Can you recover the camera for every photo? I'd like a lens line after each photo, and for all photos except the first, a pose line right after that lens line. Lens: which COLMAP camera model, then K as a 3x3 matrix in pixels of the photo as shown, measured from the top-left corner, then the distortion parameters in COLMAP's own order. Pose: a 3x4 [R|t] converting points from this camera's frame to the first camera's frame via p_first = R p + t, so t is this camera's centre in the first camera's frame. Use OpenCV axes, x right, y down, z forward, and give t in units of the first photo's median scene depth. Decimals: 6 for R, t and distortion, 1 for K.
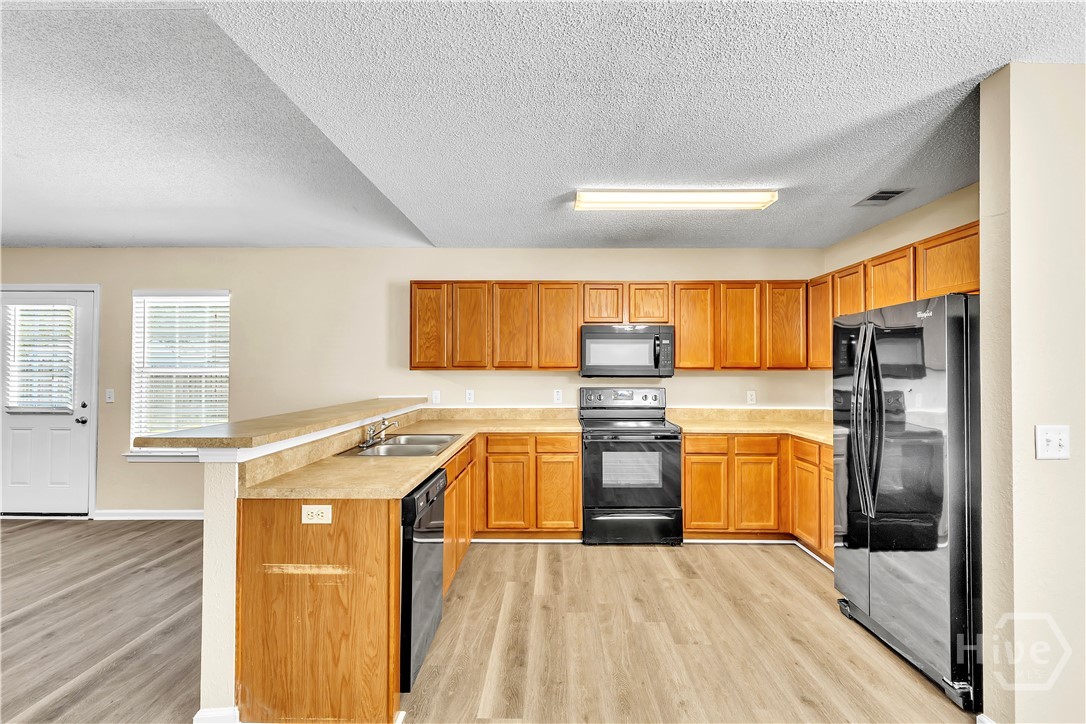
lens RADIAL K [[486.6, 0, 548.7], [0, 486.6, 362.7], [0, 0, 1]] dist [0.008121, -0.001200]
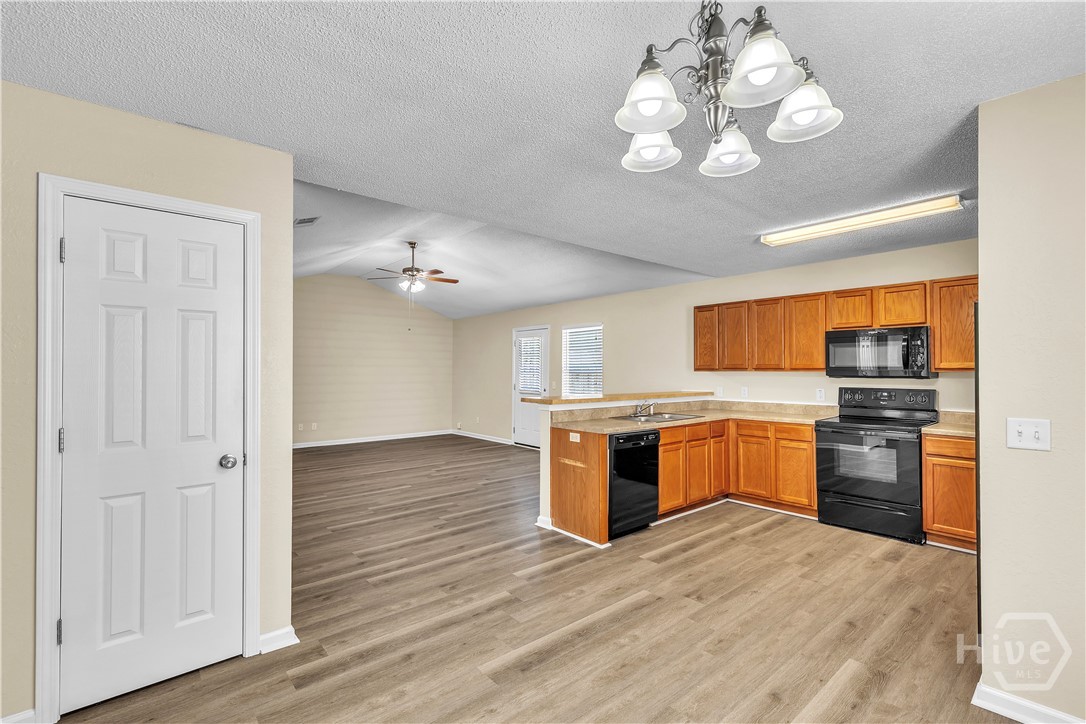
lens RADIAL K [[486.6, 0, 548.7], [0, 486.6, 362.7], [0, 0, 1]] dist [0.008121, -0.001200]
pose [[0.663429, -0.012818, -0.748129, 0.517969], [0.008908, 0.999918, -0.009232, 0.000416], [0.748186, -0.000540, 0.663489, -0.248245]]
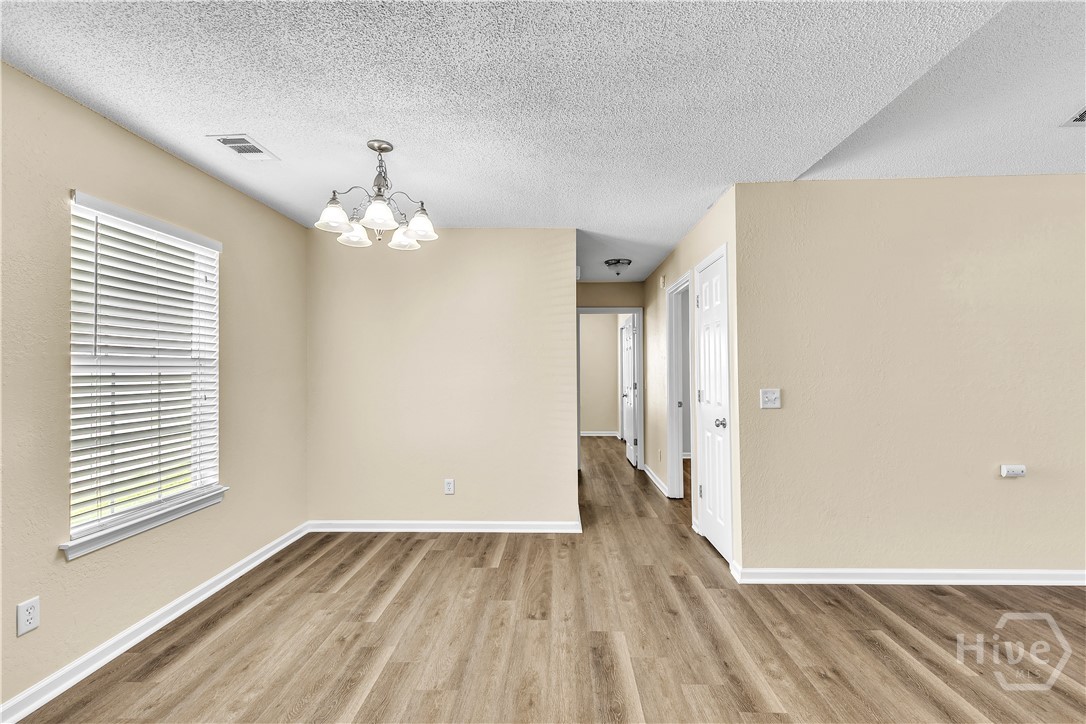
lens RADIAL K [[486.6, 0, 548.7], [0, 486.6, 362.7], [0, 0, 1]] dist [0.008121, -0.001200]
pose [[-0.999887, 0.005672, 0.013902, 0.101810], [0.005278, 0.999589, -0.028189, 0.028585], [-0.014056, -0.028112, -0.999506, 0.726059]]
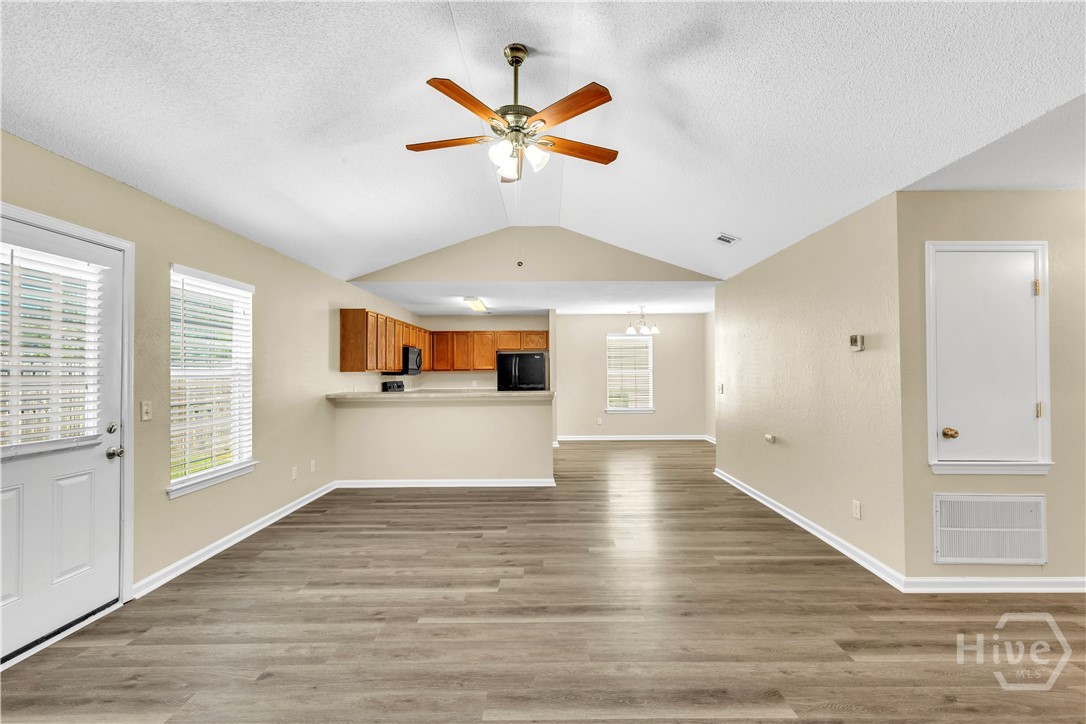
lens RADIAL K [[486.6, 0, 548.7], [0, 486.6, 362.7], [0, 0, 1]] dist [0.008121, -0.001200]
pose [[-0.016553, 0.016672, 0.999724, -1.866620], [-0.005872, 0.999842, -0.016771, 0.010823], [-0.999846, -0.006148, -0.016452, 0.530180]]
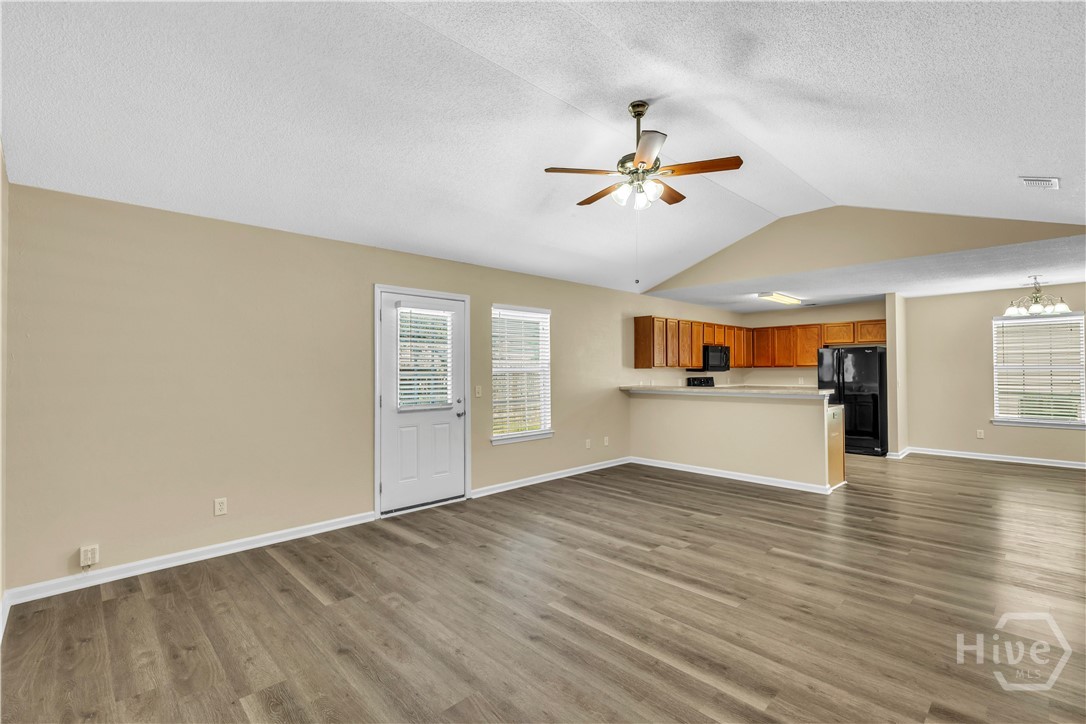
lens RADIAL K [[486.6, 0, 548.7], [0, 486.6, 362.7], [0, 0, 1]] dist [0.008121, -0.001200]
pose [[0.707086, 0.005099, 0.707109, -1.883987], [-0.002108, 0.999985, -0.005102, 0.005111], [-0.707124, 0.002117, 0.707086, 0.064657]]
